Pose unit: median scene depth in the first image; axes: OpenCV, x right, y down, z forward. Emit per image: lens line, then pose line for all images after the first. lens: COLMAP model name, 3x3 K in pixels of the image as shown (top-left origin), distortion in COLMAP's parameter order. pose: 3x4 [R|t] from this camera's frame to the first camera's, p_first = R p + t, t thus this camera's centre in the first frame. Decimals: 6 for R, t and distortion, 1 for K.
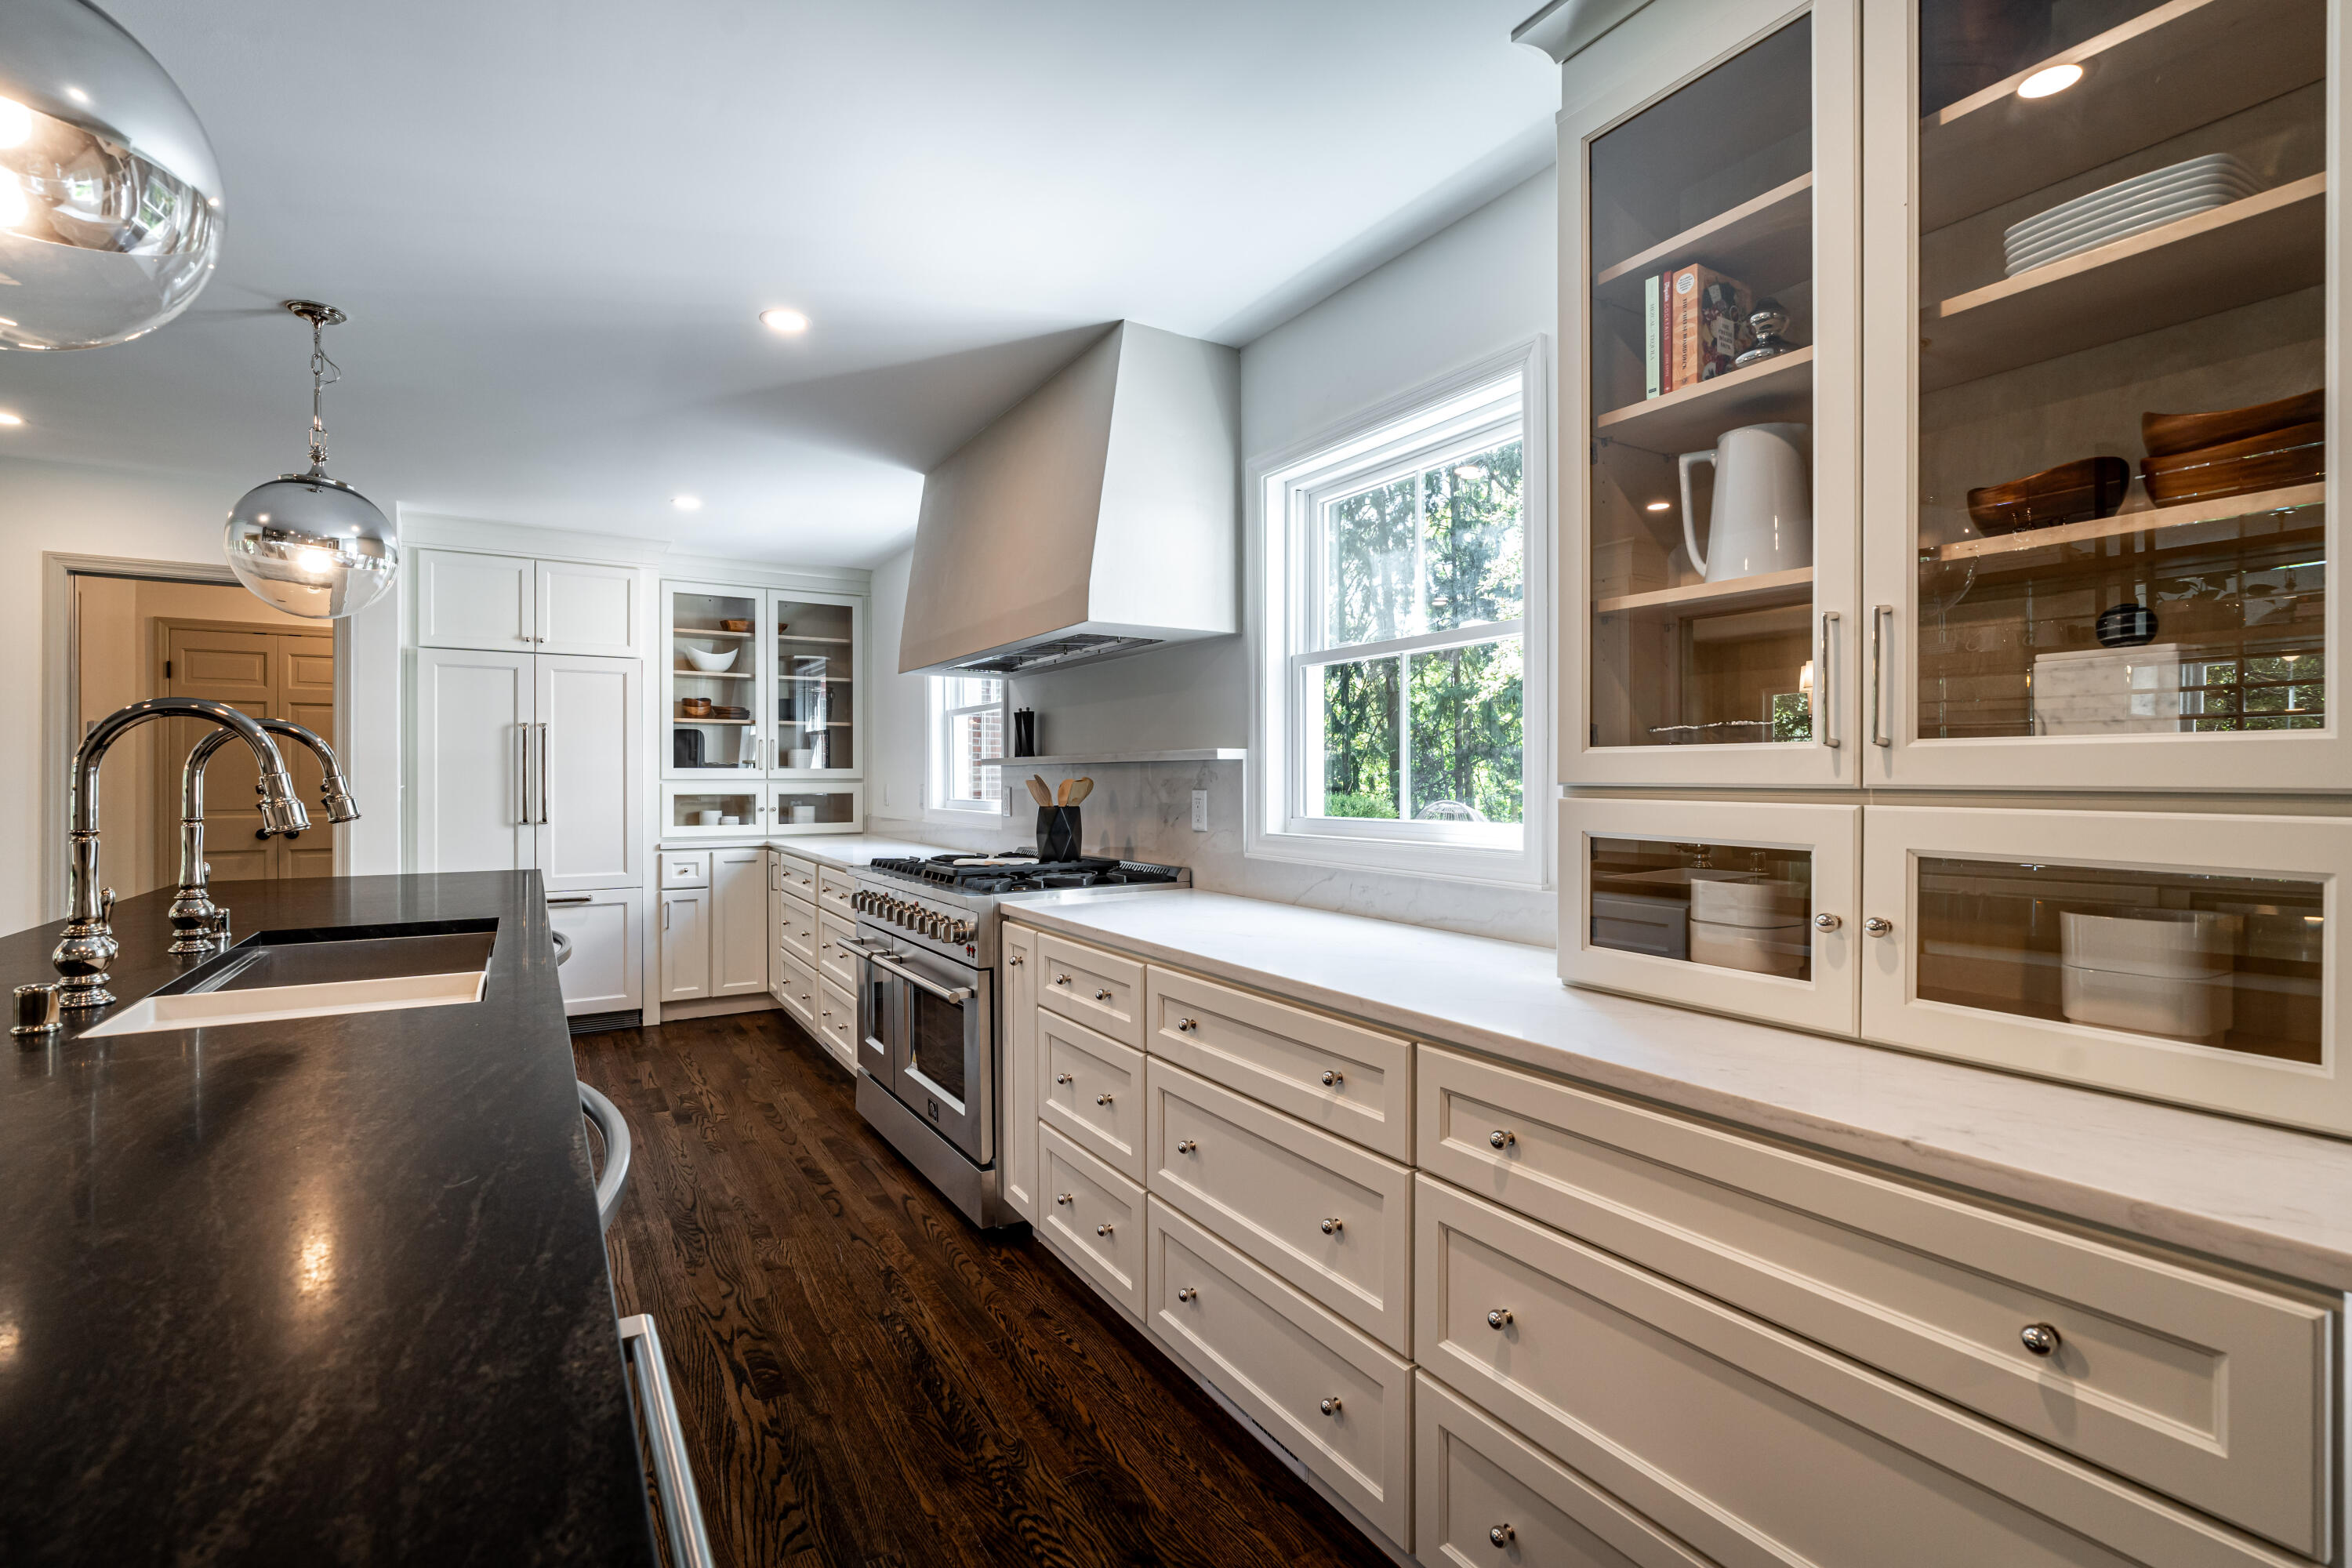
lens RADIAL K [[1059.7, 0, 1184.9], [0, 1059.7, 779.3], [0, 0, 1]] dist [-0.004728, 0.001349]
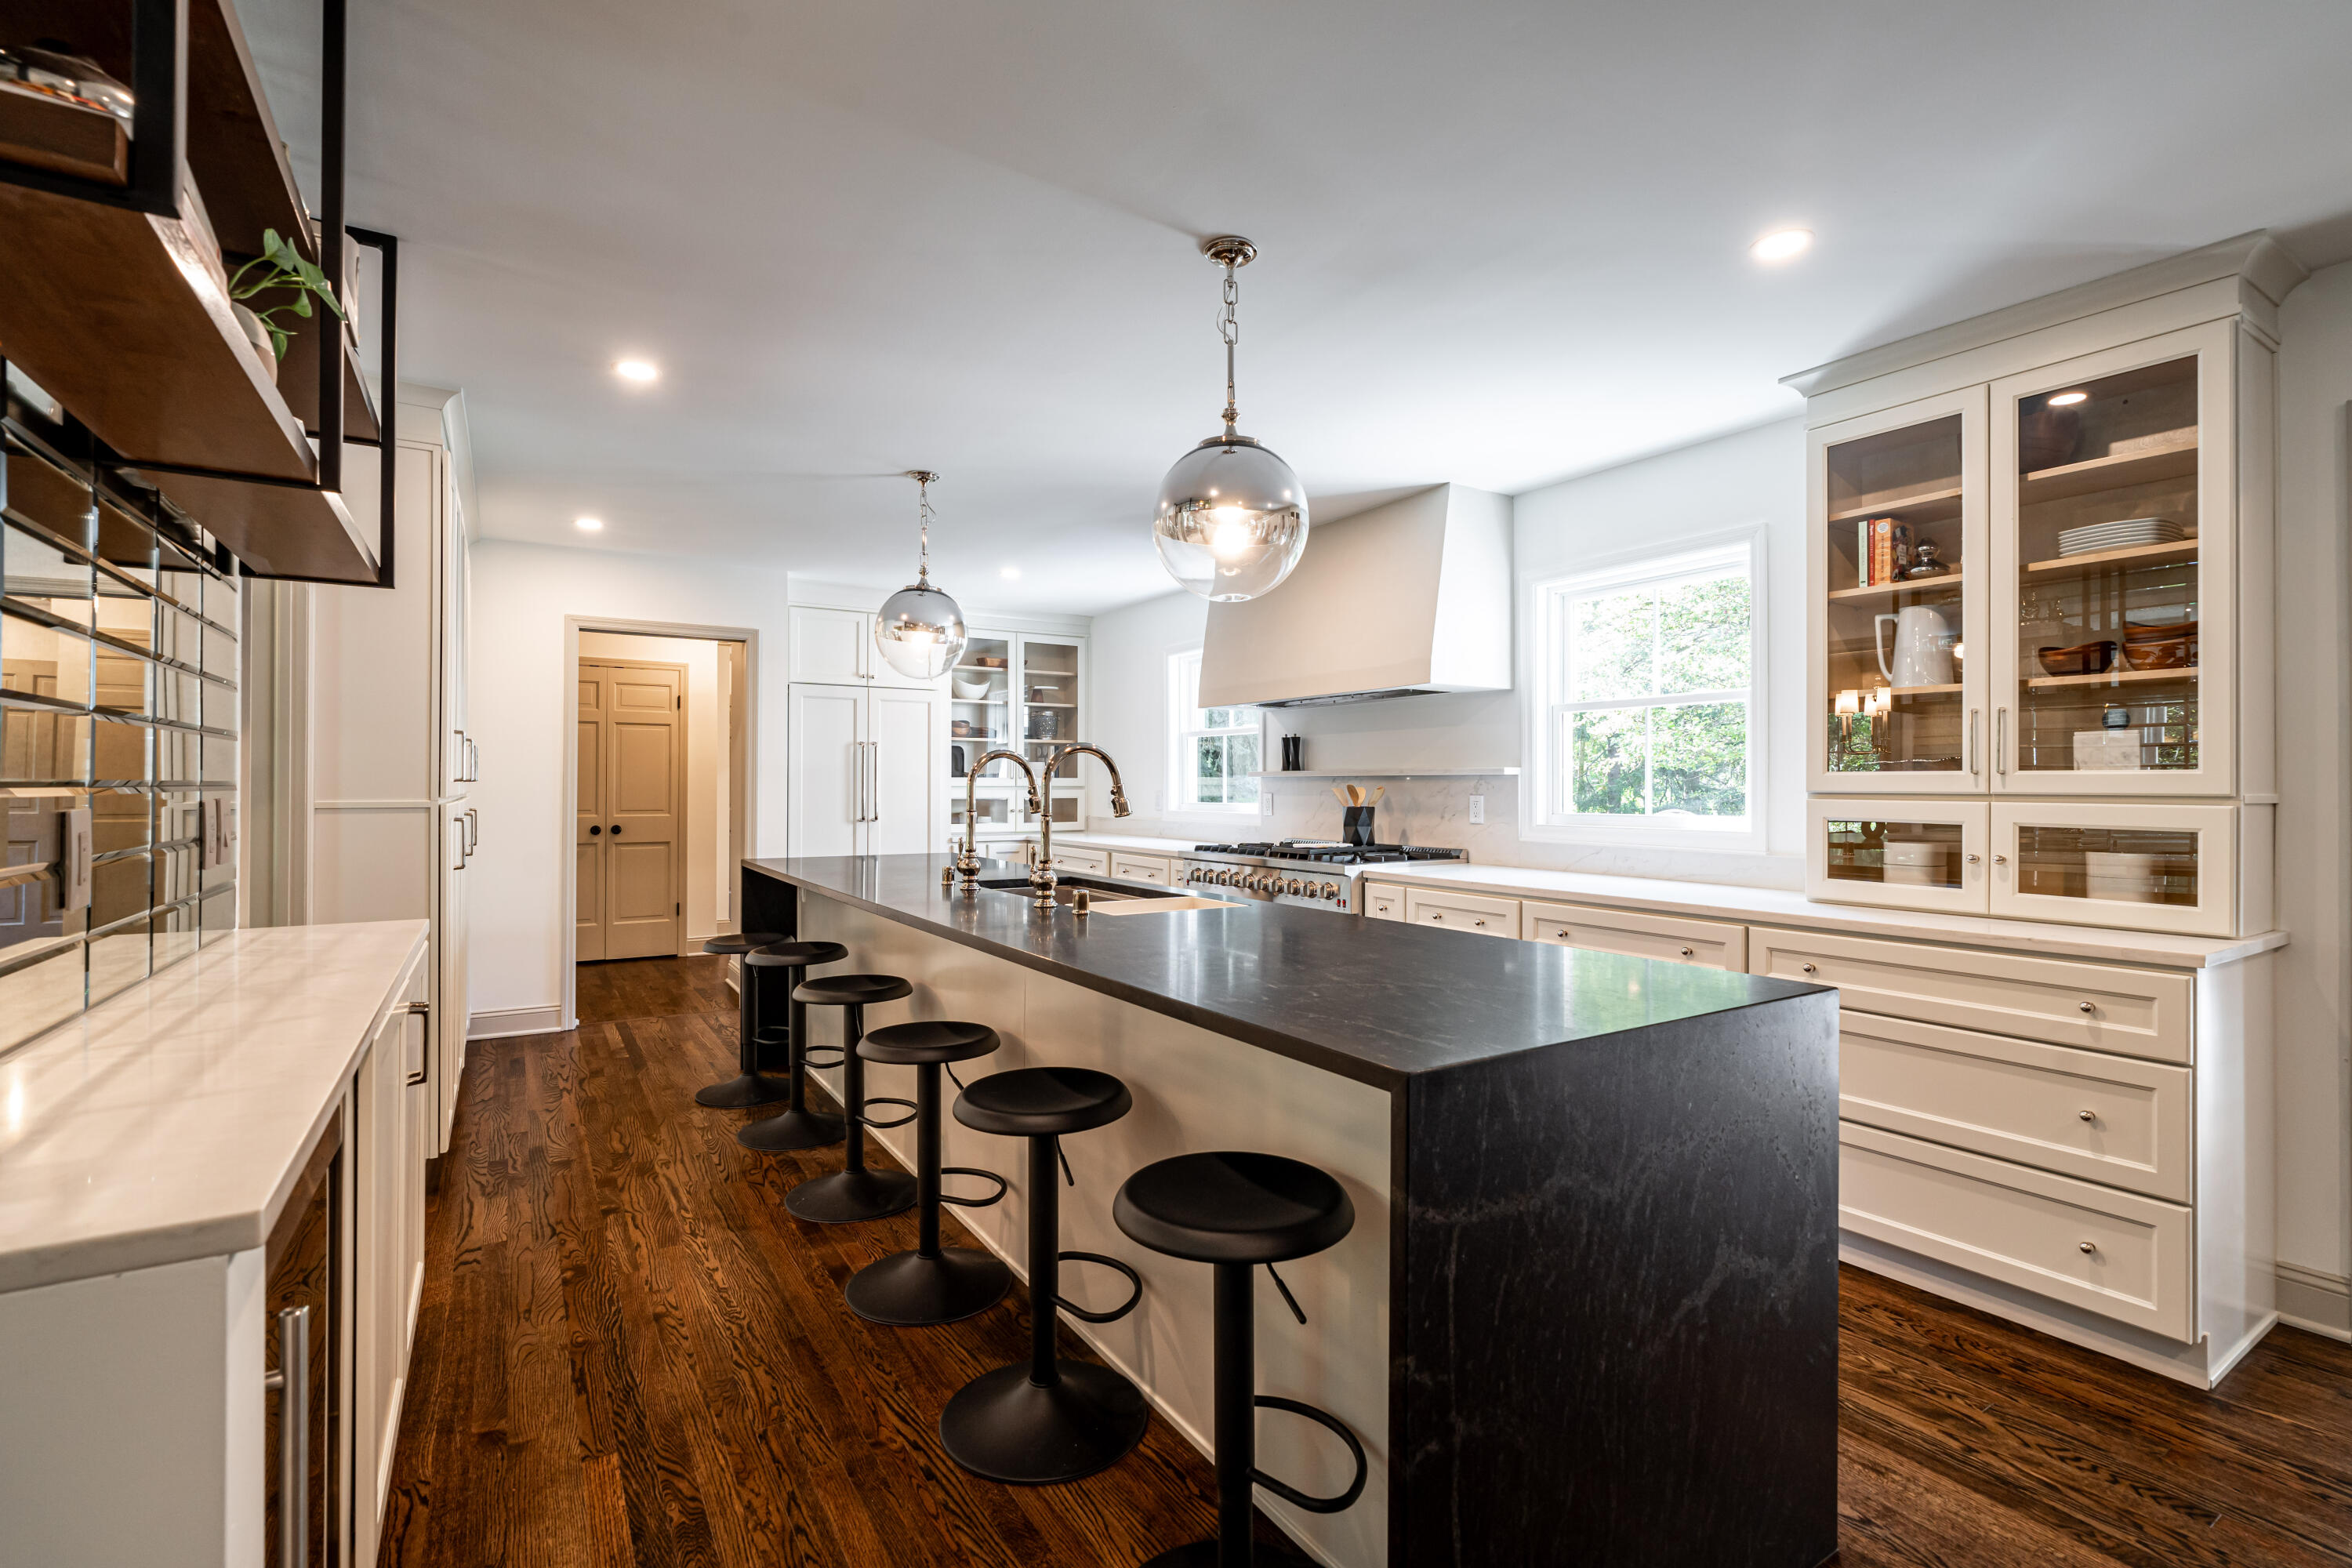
lens RADIAL K [[1059.7, 0, 1184.1], [0, 1059.7, 778.0], [0, 0, 1]] dist [-0.004728, 0.001349]
pose [[0.999854, 0.003023, 0.016832, -0.456793], [-0.002873, 0.999956, -0.008945, 0.000426], [-0.016858, 0.008895, 0.999818, -0.490930]]
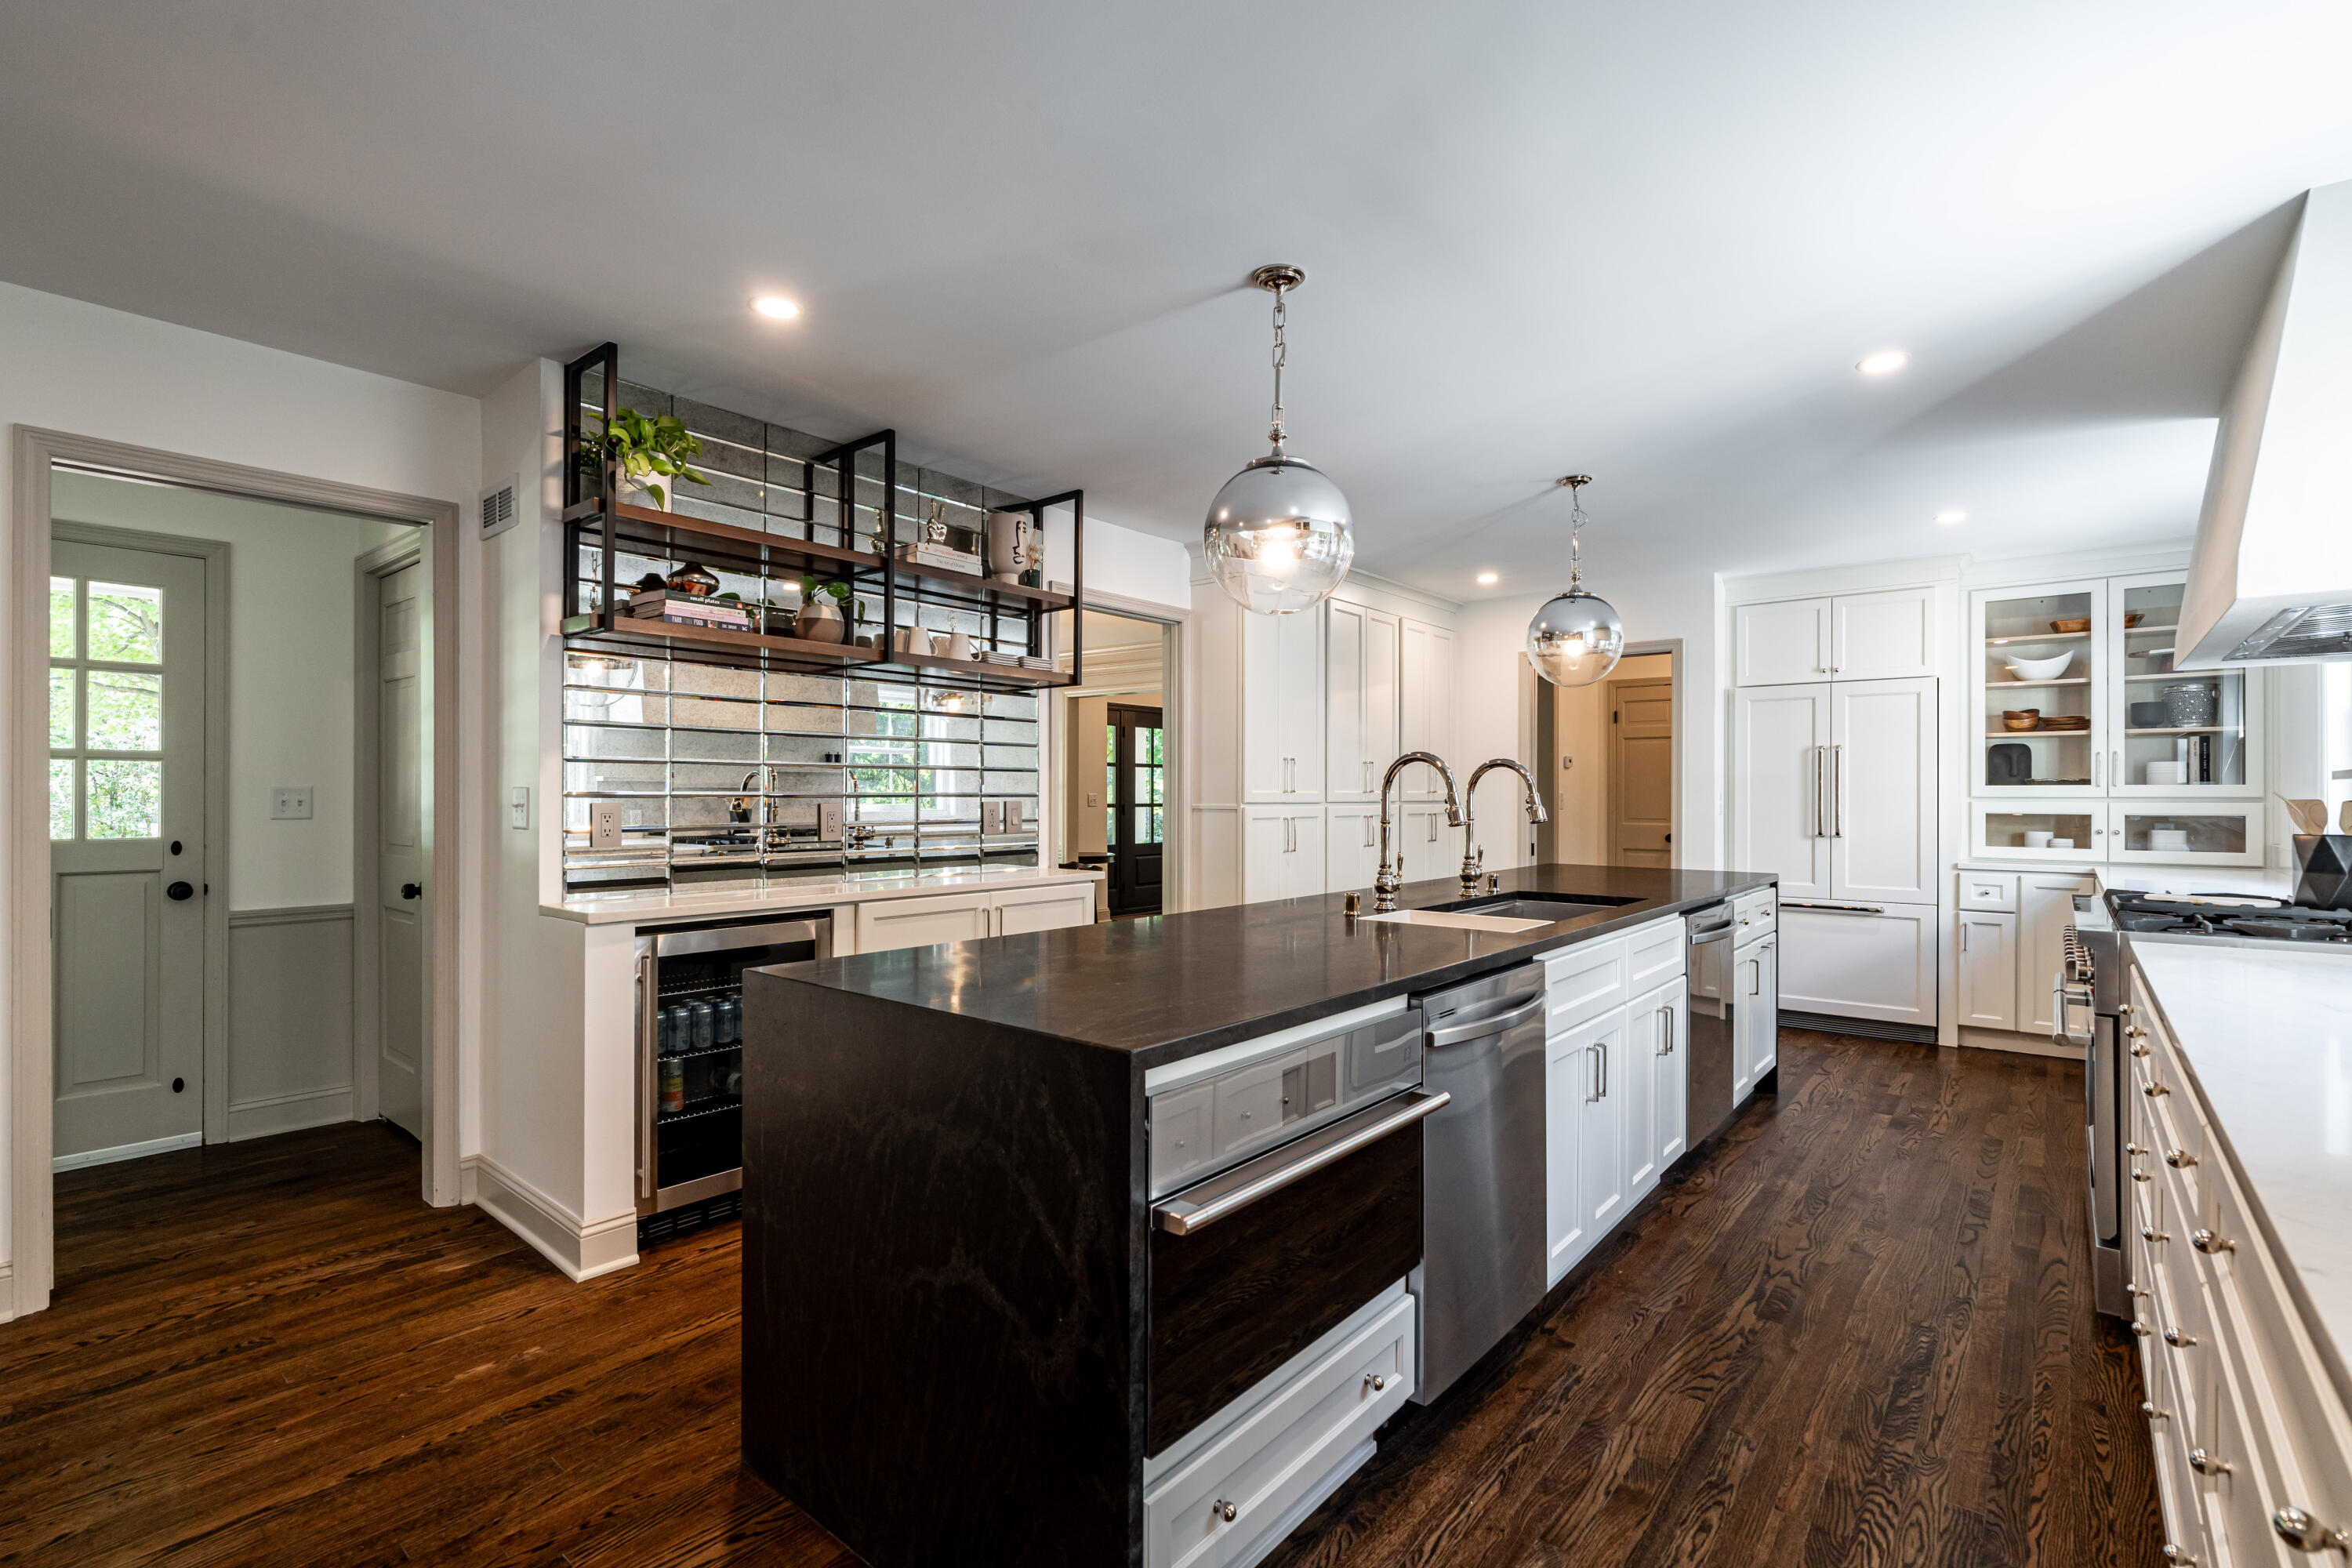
lens RADIAL K [[1059.7, 0, 1154.8], [0, 1059.7, 794.1], [0, 0, 1]] dist [-0.004728, 0.001349]
pose [[0.302325, 0.001767, -0.953203, 0.400178], [-0.004039, 0.999992, 0.000572, -0.000761], [0.953196, 0.003676, 0.302329, -0.009350]]
